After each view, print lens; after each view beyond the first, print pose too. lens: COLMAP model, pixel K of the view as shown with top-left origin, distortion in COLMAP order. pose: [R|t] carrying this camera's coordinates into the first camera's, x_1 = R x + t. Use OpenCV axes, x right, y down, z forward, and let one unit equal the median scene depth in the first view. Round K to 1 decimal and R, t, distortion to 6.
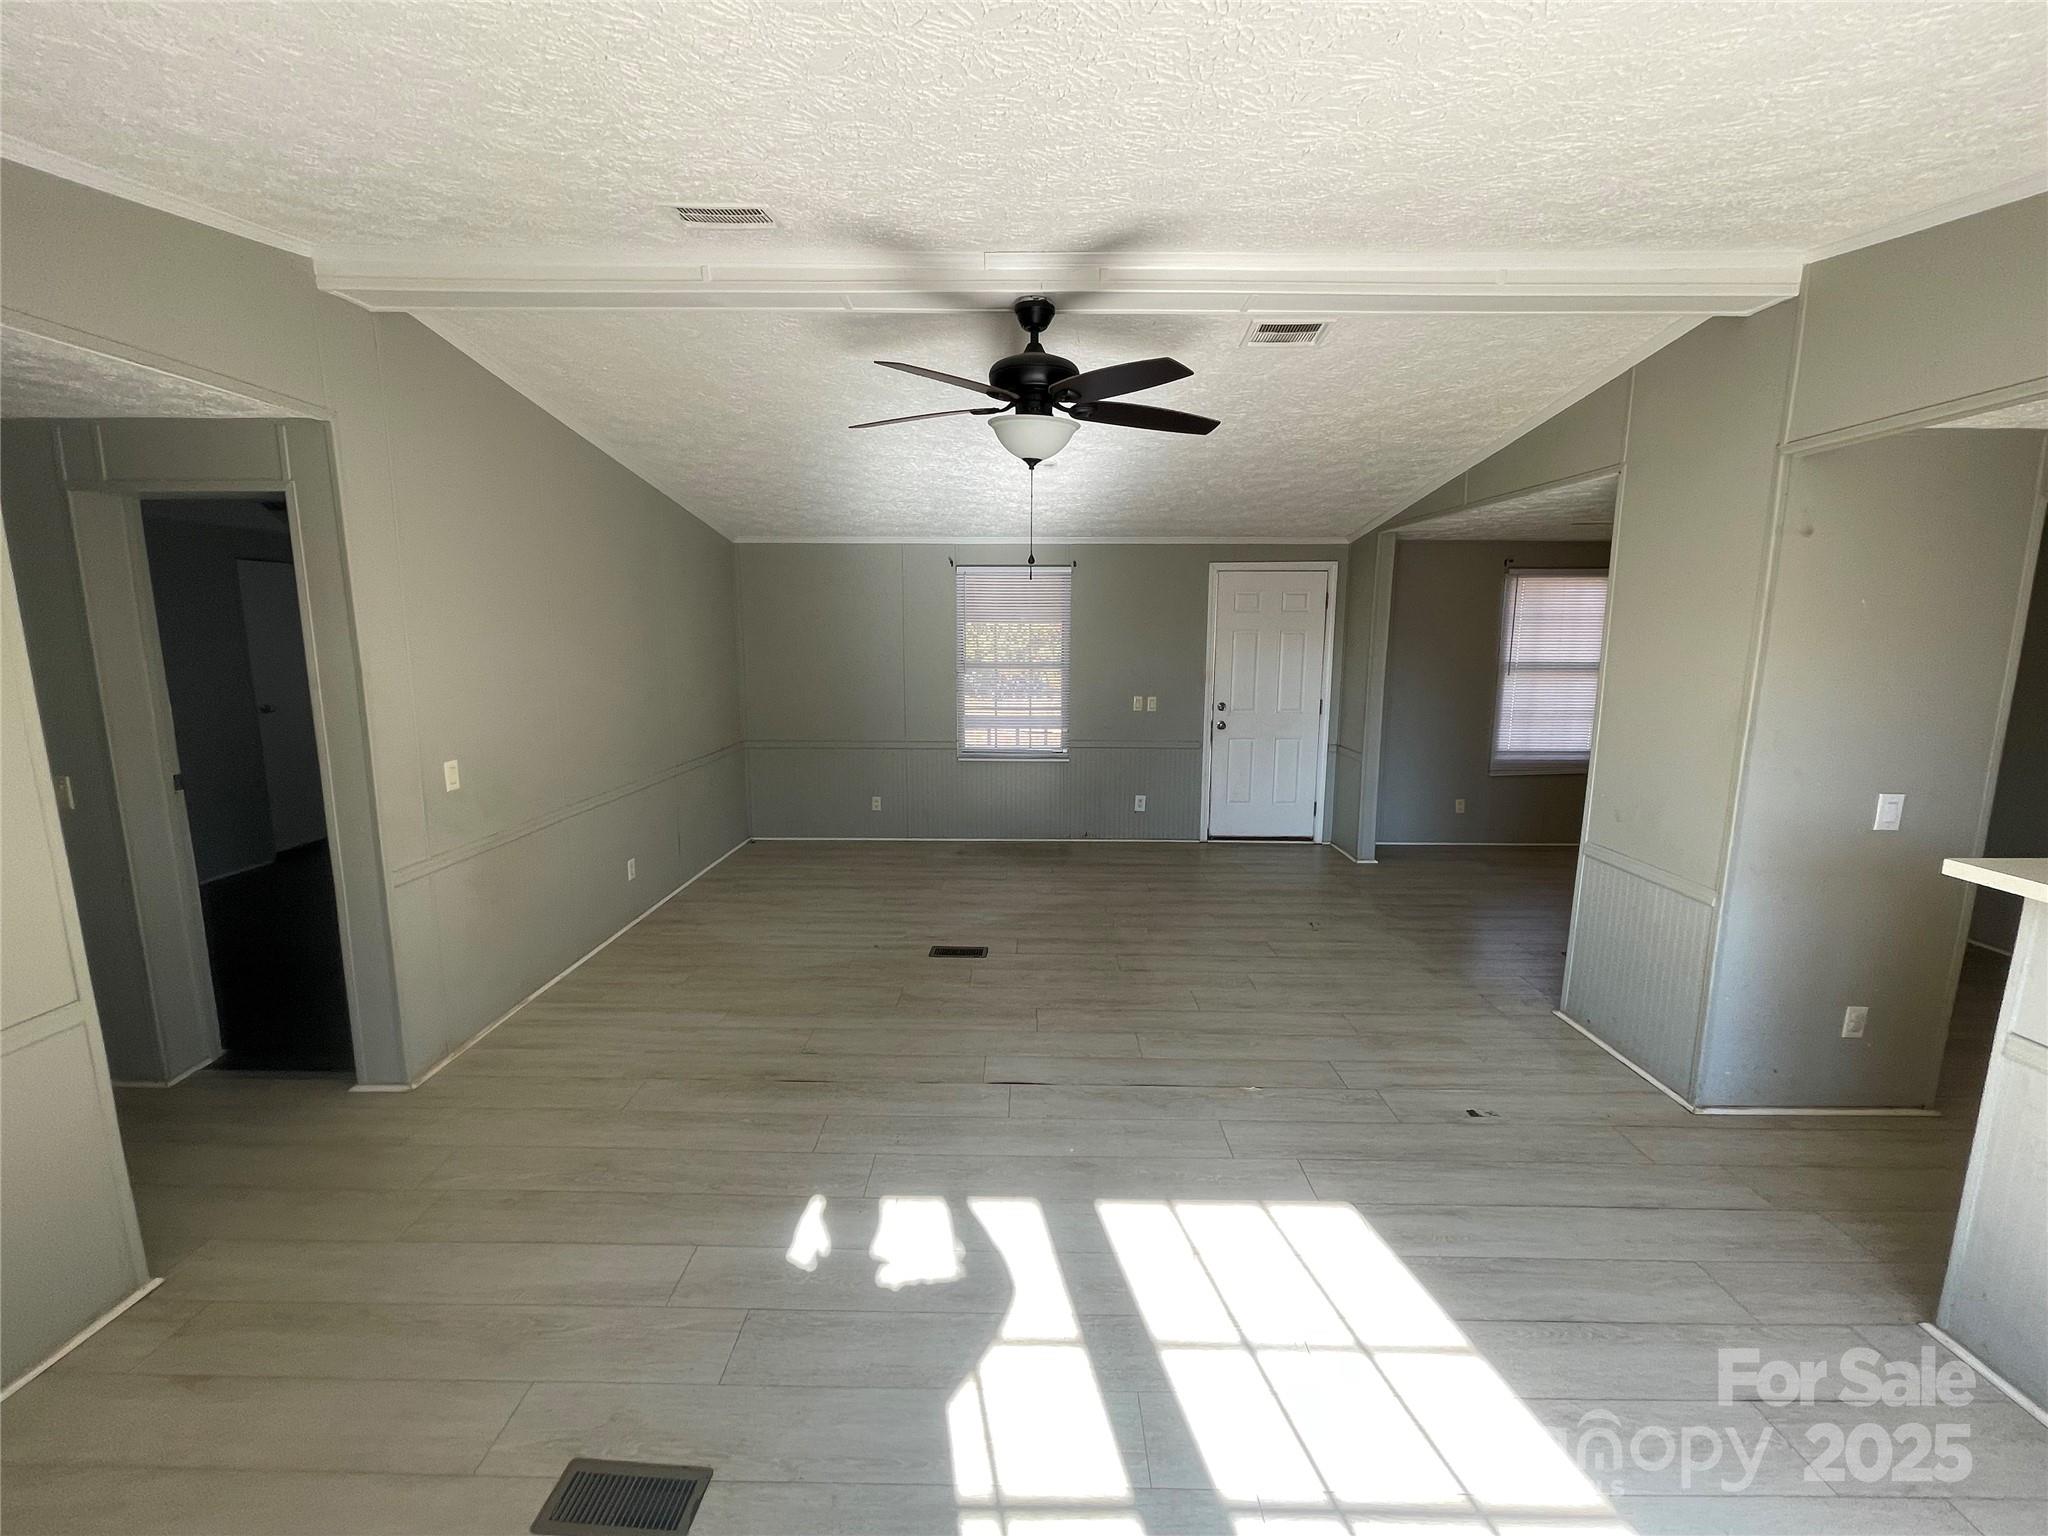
lens RADIAL K [[829.0, 0, 1023.2], [0, 829.0, 750.7], [0, 0, 1]] dist [-0.004164, 0.000686]
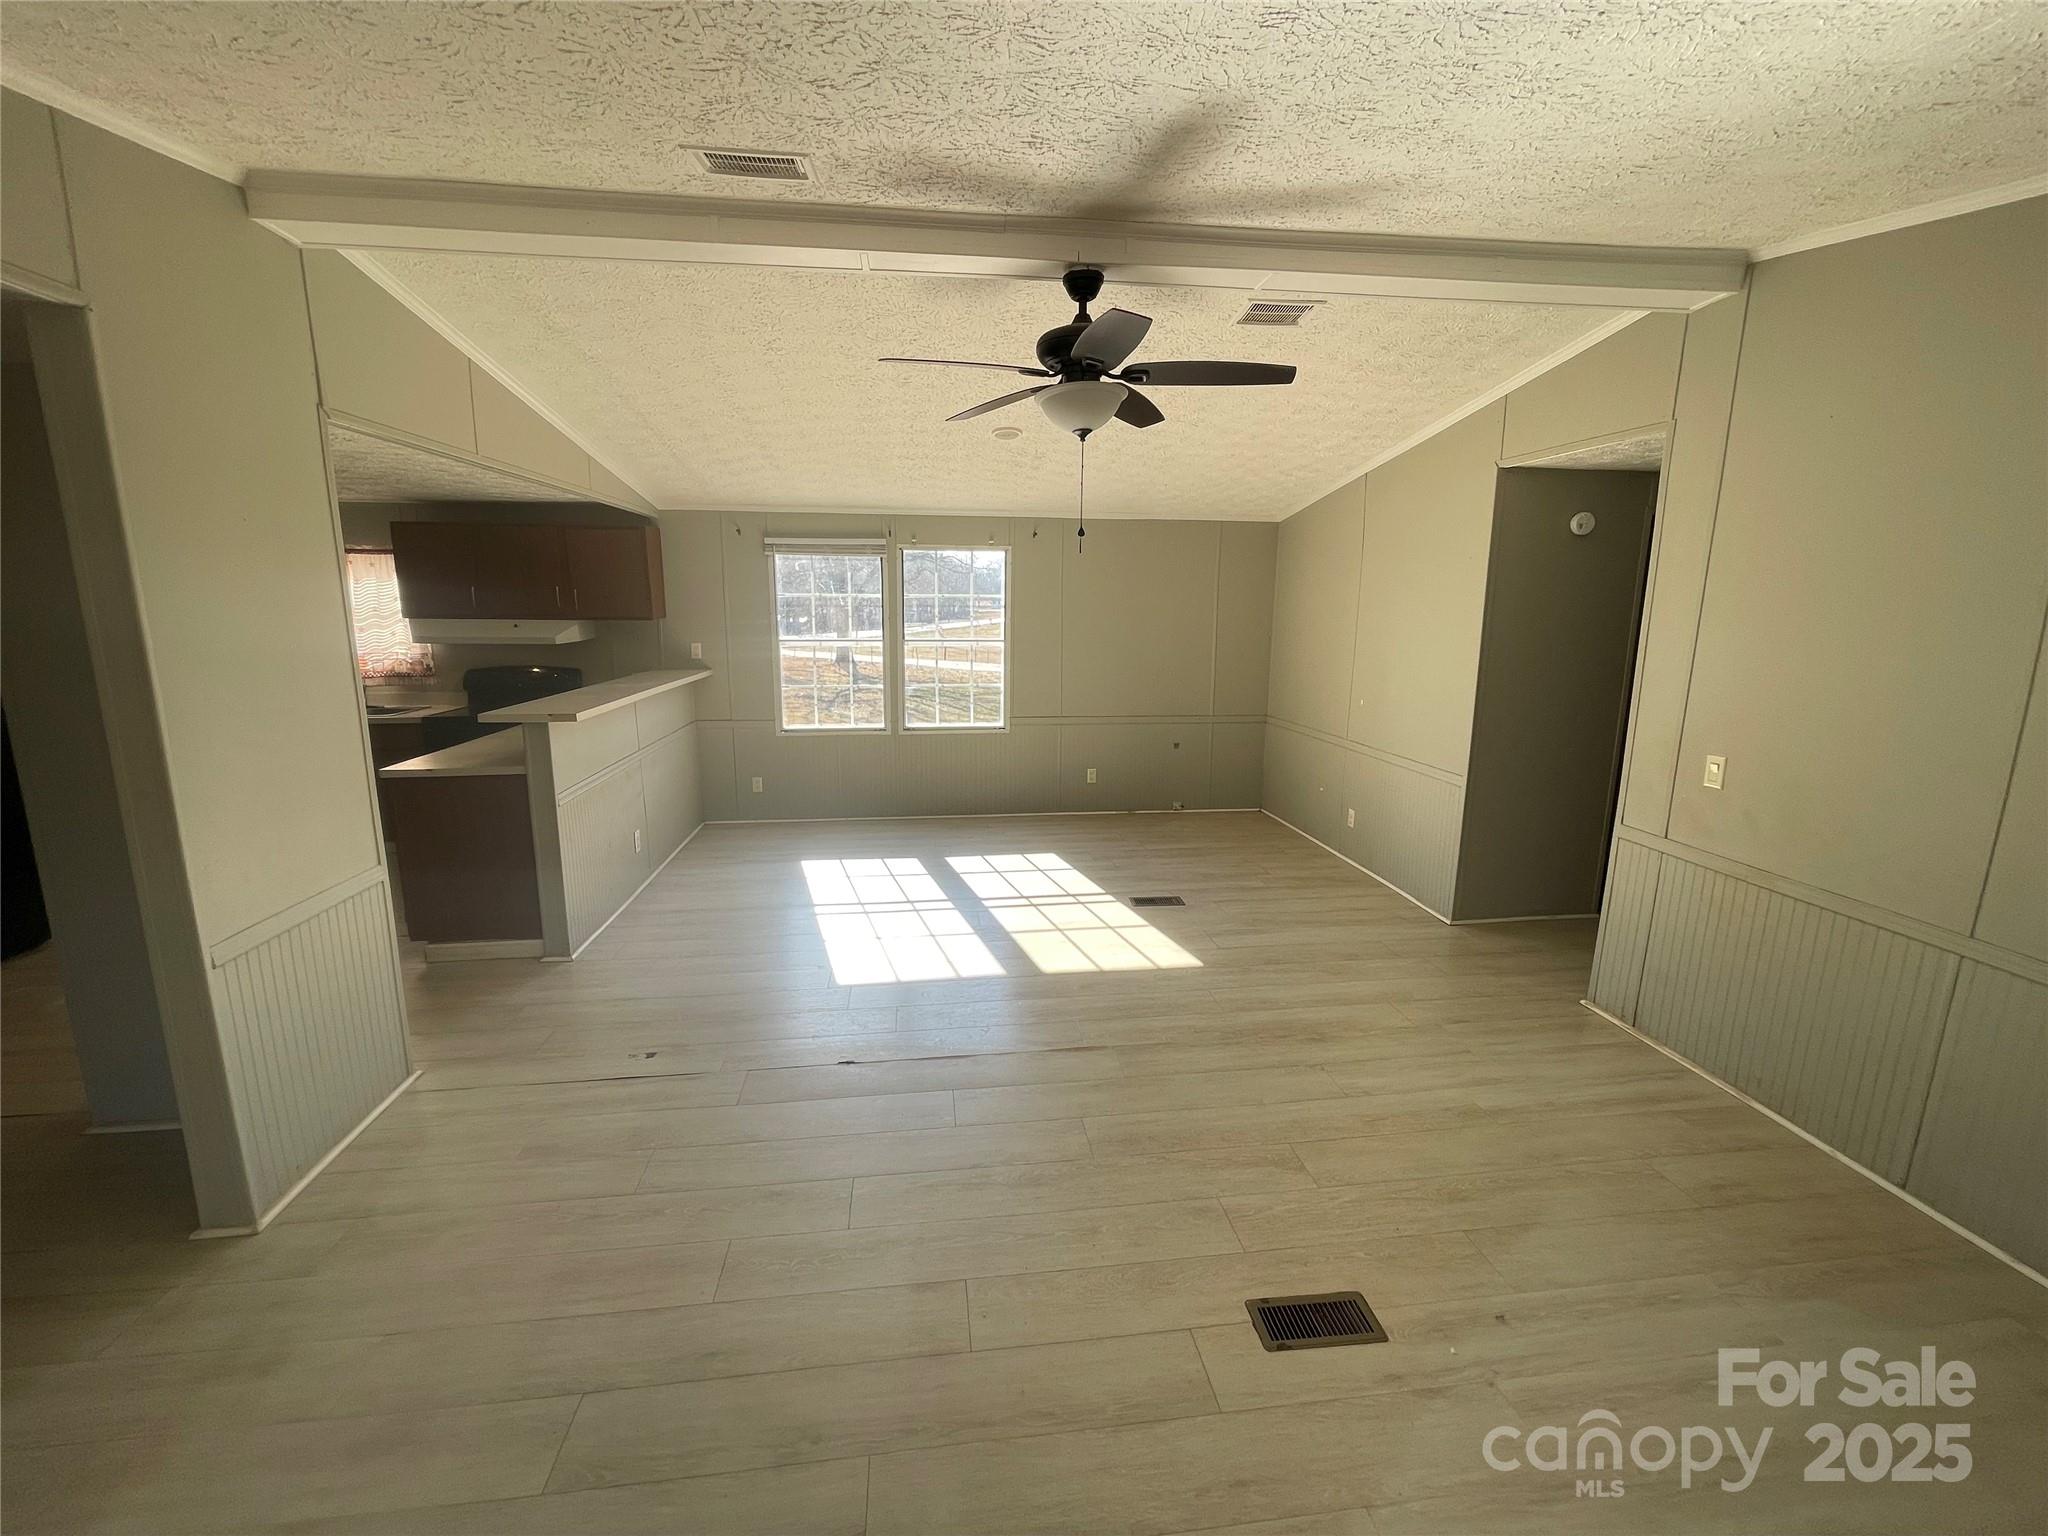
lens RADIAL K [[829.0, 0, 1022.1], [0, 829.0, 756.0], [0, 0, 1]] dist [-0.004164, 0.000686]
pose [[-0.991364, 0.012807, -0.130512, 0.121340], [-0.030389, 0.945693, 0.323637, -0.169019], [0.127570, 0.324808, -0.937137, 1.142042]]
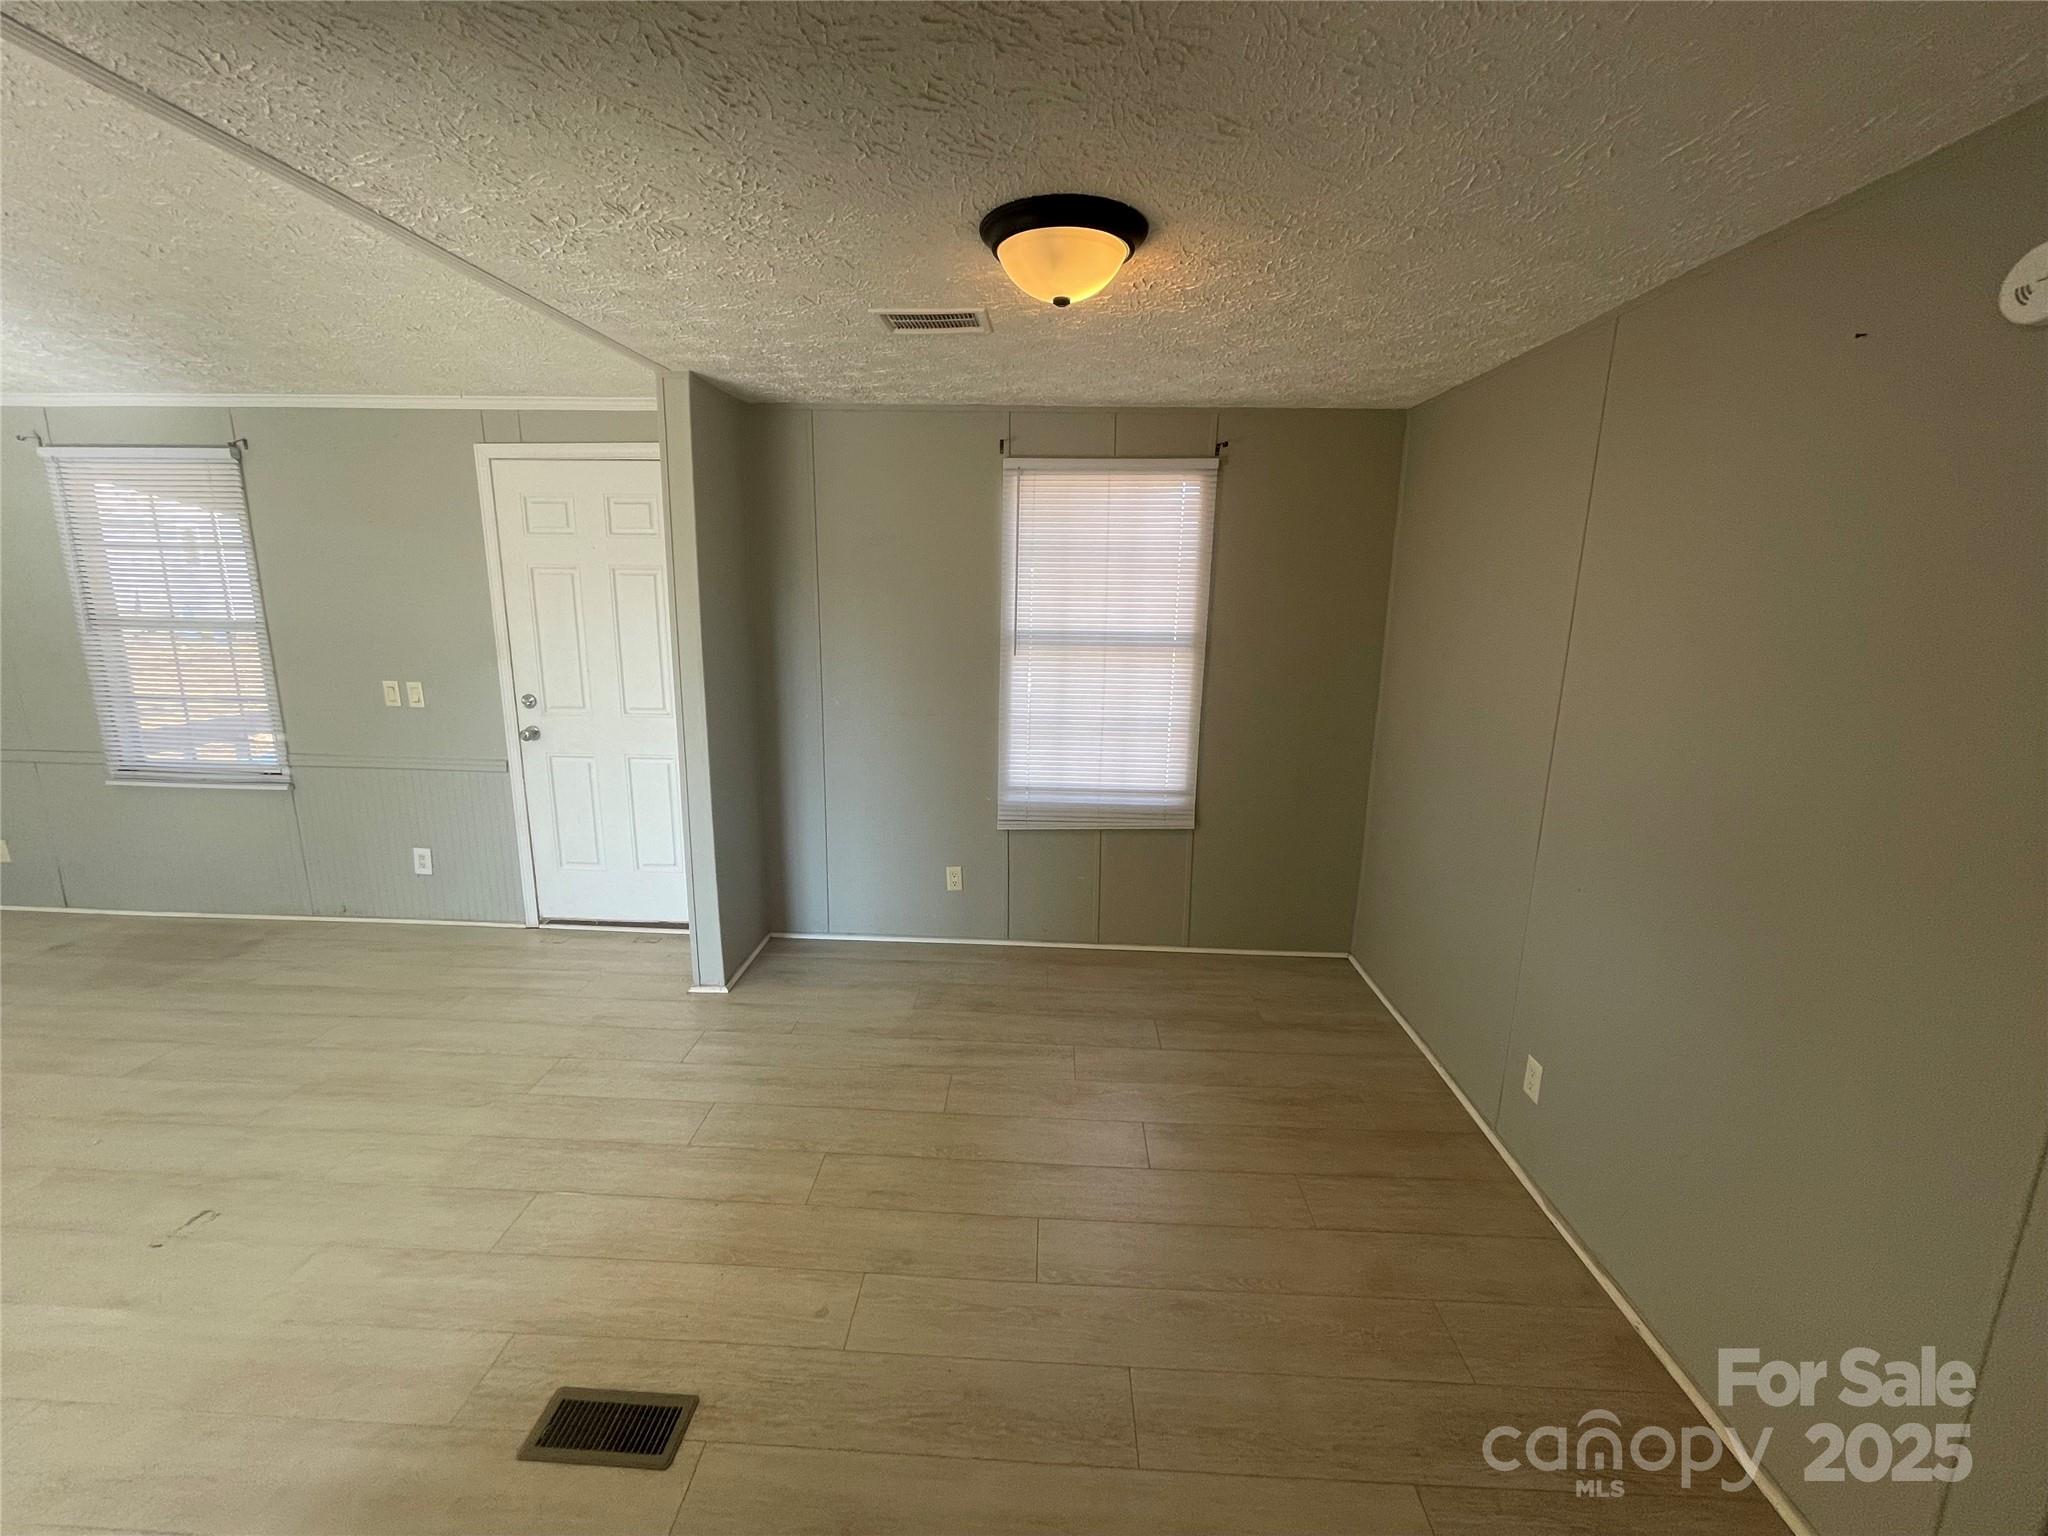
lens RADIAL K [[829.0, 0, 1017.7], [0, 829.0, 762.2], [0, 0, 1]] dist [-0.004164, 0.000686]
pose [[0.999516, 0.018520, -0.025004, 0.772057], [-0.016820, 0.997640, 0.066569, -0.071511], [0.026178, -0.066116, 0.997468, 0.560978]]
